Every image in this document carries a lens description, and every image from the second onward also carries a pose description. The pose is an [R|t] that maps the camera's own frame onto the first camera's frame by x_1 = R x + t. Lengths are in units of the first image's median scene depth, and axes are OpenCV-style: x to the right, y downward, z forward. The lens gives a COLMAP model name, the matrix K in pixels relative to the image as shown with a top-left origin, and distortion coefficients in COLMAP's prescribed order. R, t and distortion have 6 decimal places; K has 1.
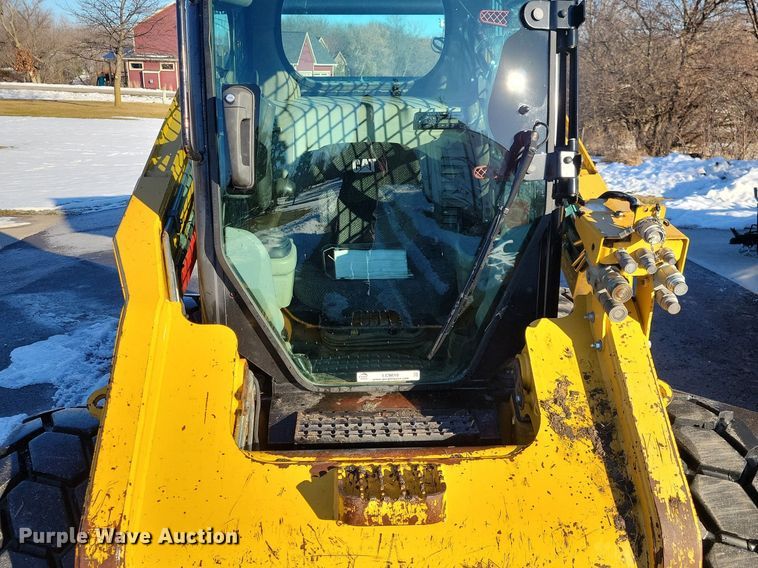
lens RADIAL K [[751.8, 0, 379.0], [0, 751.8, 284.0], [0, 0, 1]] dist [0.028010, 0.016209]
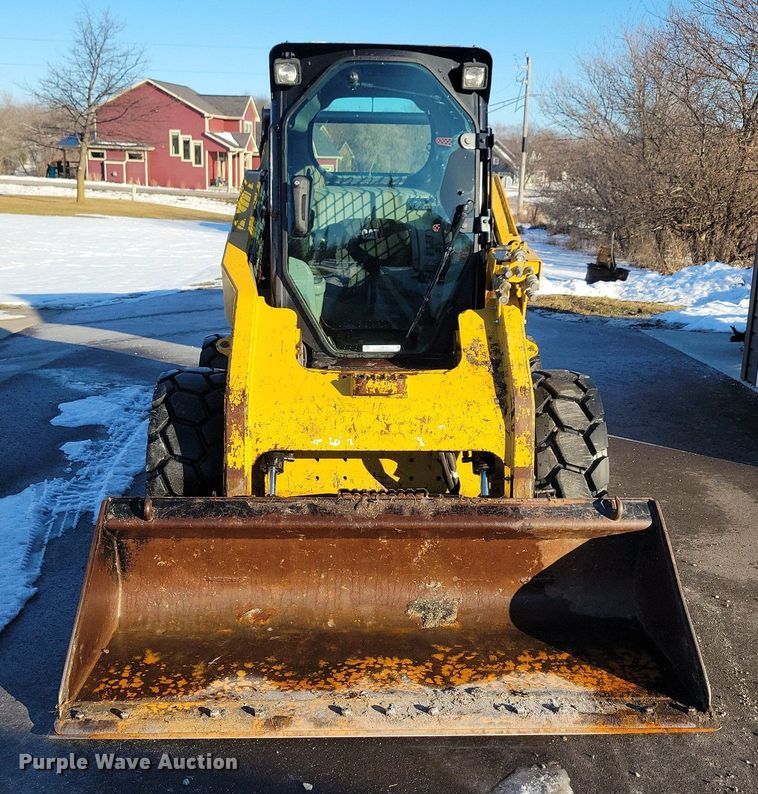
lens RADIAL K [[924.3, 0, 389.2], [0, 924.3, 370.2], [0, 0, 1]] dist [0.027366, 0.011650]
pose [[0.999845, 0.017621, 0.000261, 0.031063], [-0.017576, 0.998138, -0.058401, 0.305204], [-0.001289, 0.058387, 0.998293, -1.111912]]
